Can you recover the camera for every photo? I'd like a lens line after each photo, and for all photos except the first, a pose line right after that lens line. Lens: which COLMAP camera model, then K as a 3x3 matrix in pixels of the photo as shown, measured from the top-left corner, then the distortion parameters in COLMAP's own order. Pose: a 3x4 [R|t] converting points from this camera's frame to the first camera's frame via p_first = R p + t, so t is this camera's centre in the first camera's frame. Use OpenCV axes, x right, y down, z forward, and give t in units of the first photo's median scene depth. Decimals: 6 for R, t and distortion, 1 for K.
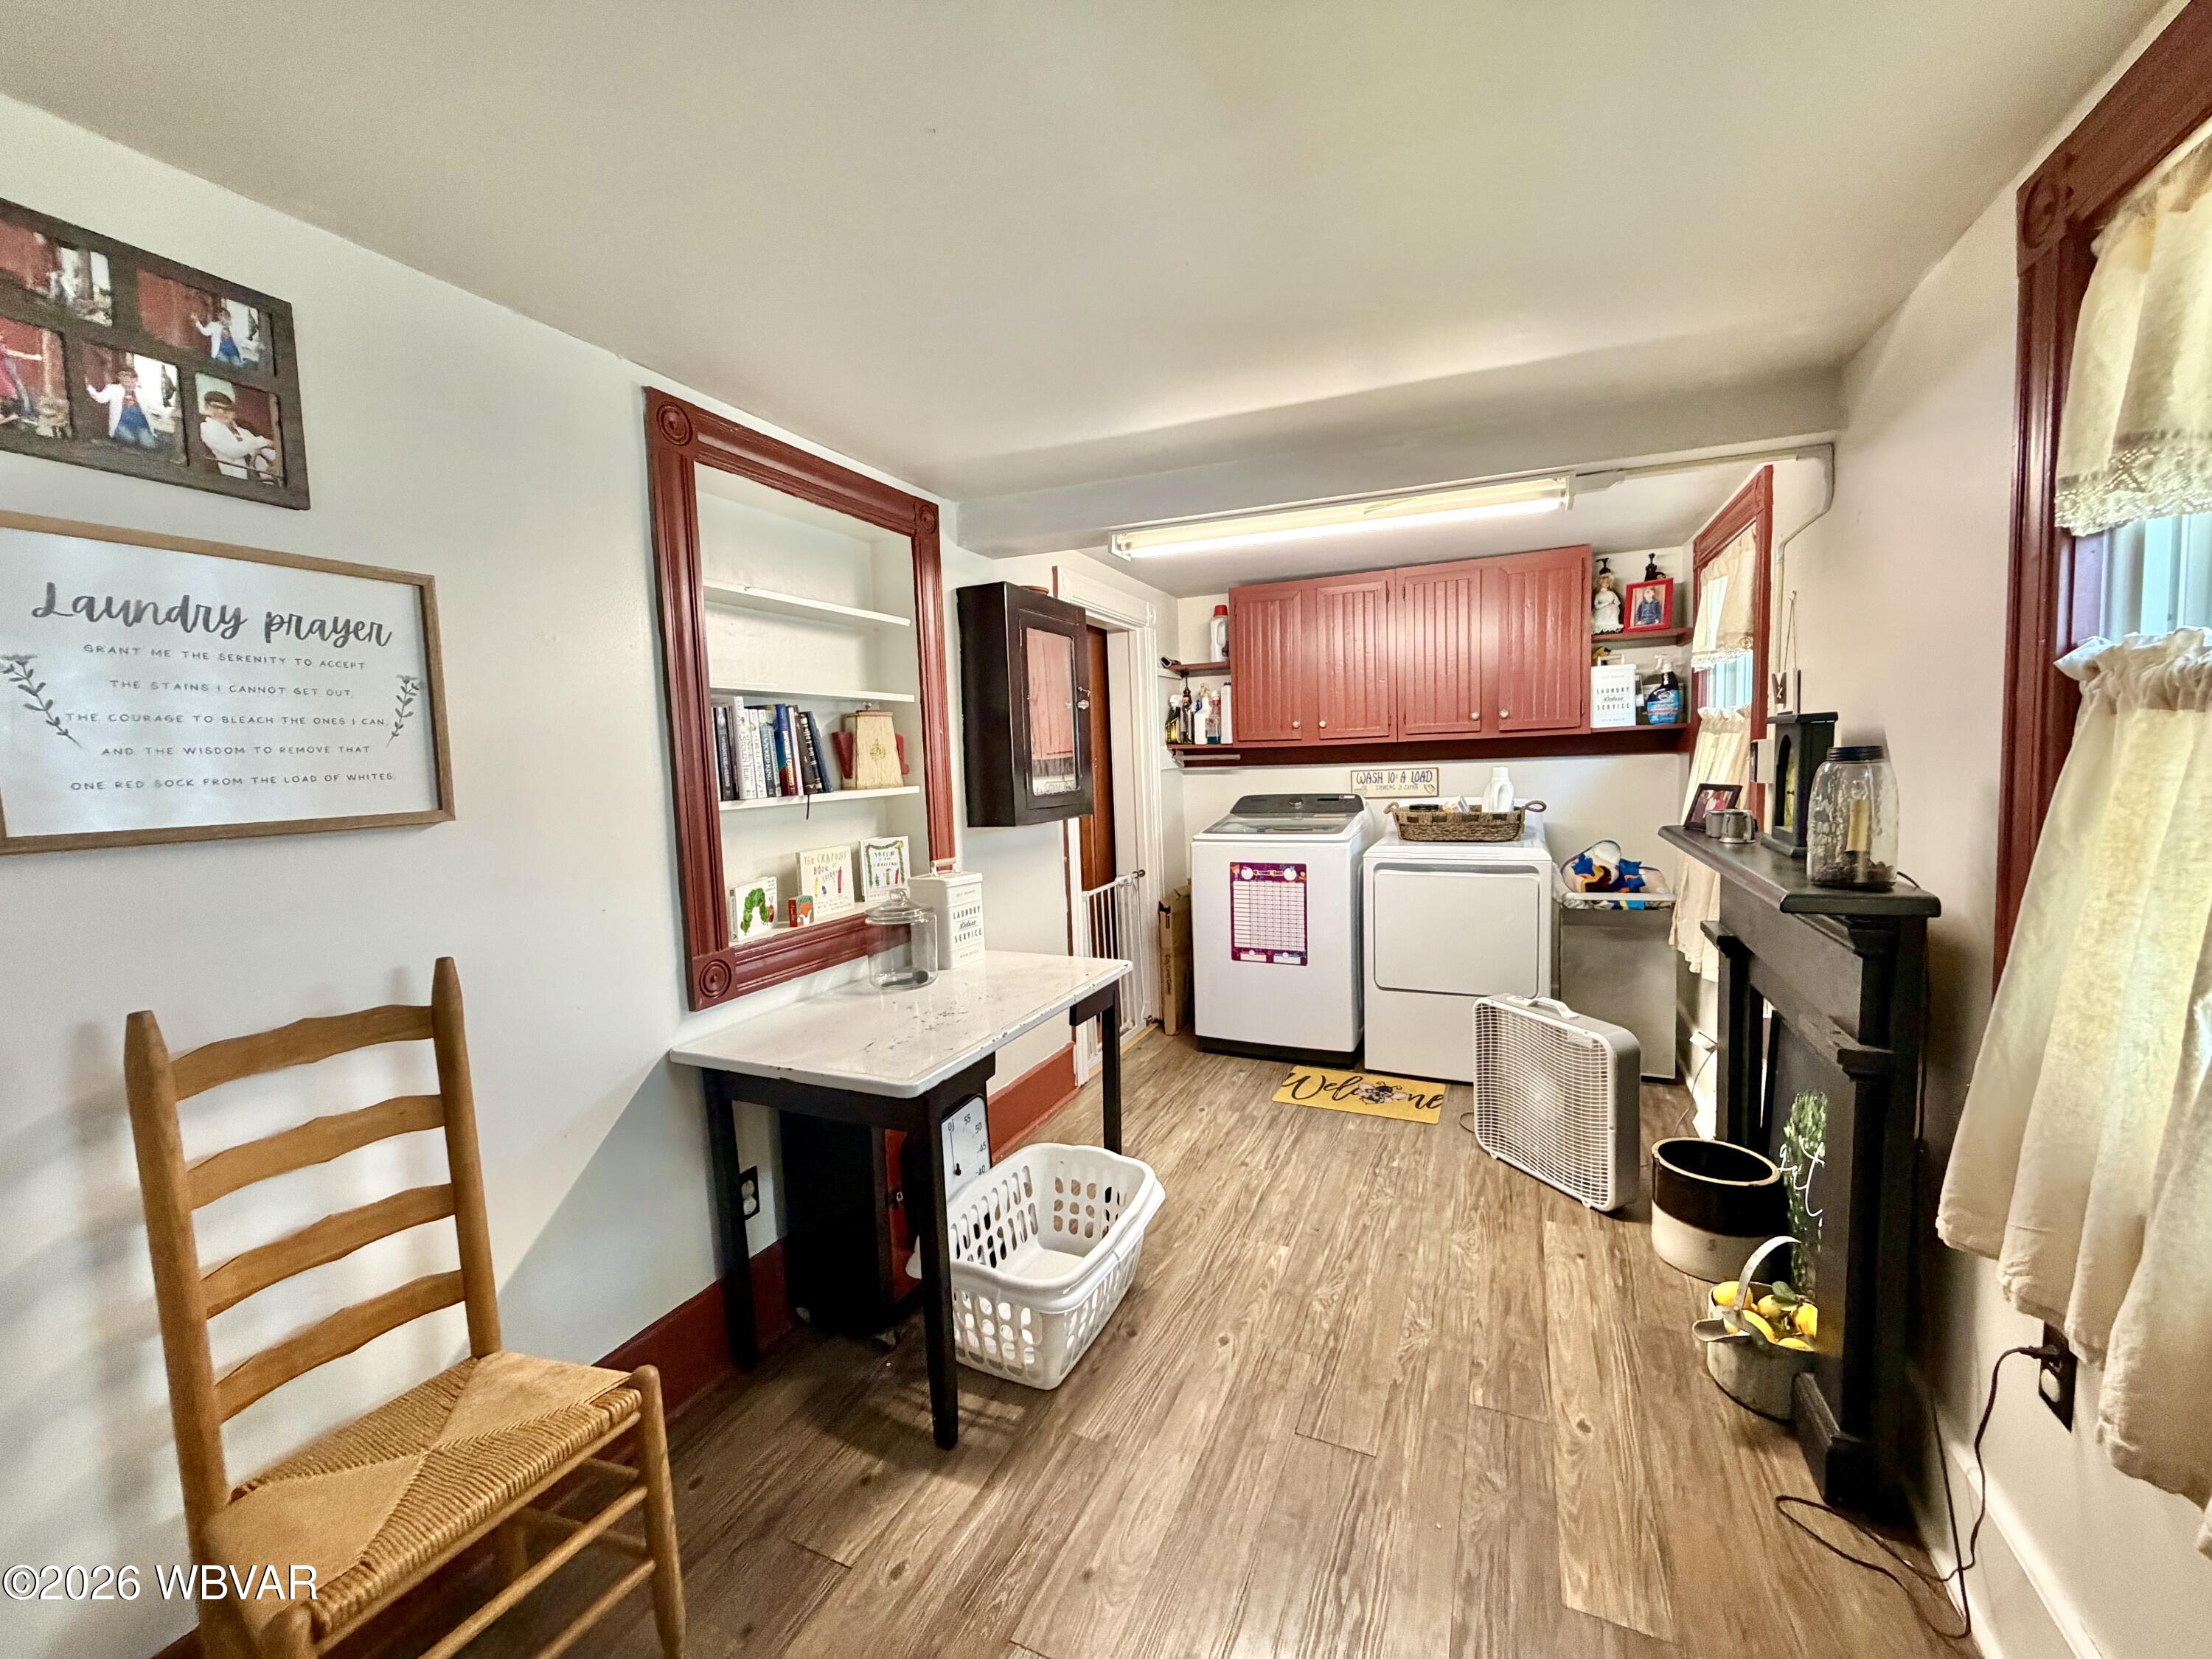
lens RADIAL K [[885.9, 0, 1106.0], [0, 885.9, 829.5], [0, 0, 1]] dist [-0.002749, -0.000437]
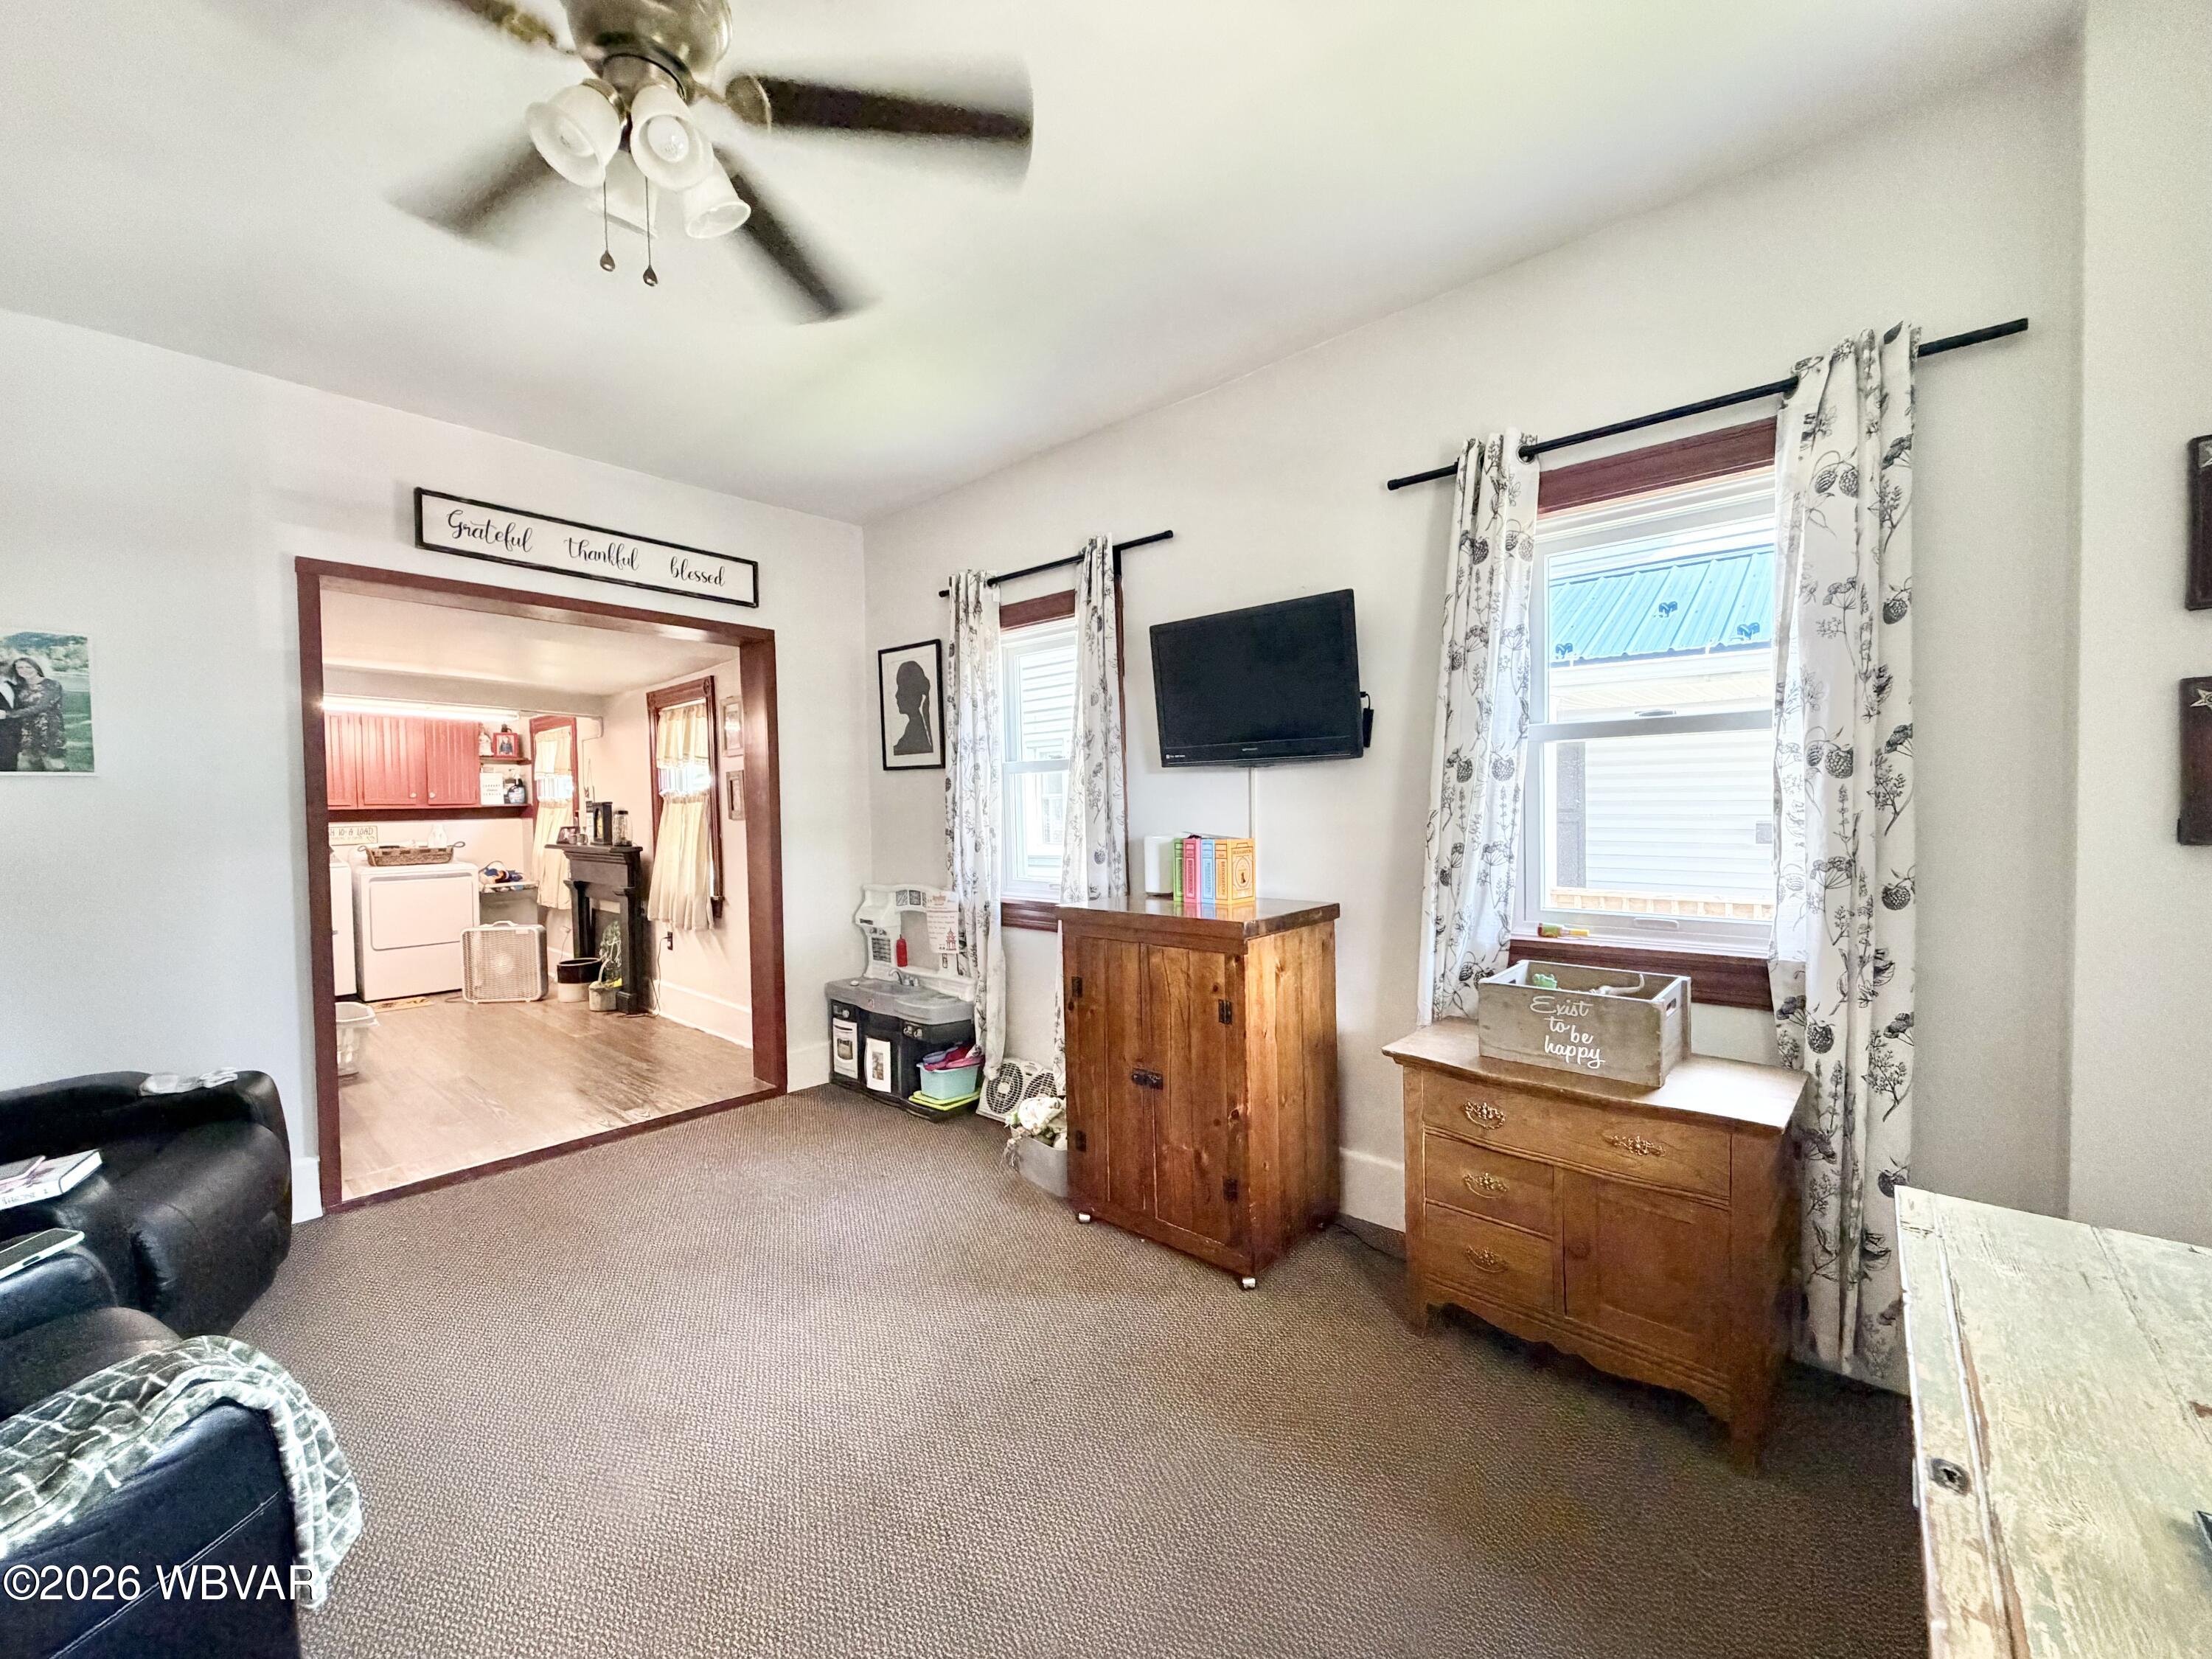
lens RADIAL K [[885.9, 0, 1106.0], [0, 885.9, 829.5], [0, 0, 1]] dist [-0.002749, -0.000437]
pose [[0.297959, 0.008371, 0.954542, -1.002834], [0.083166, 0.995932, -0.034694, 0.135454], [-0.950949, 0.089723, 0.296051, -0.975873]]
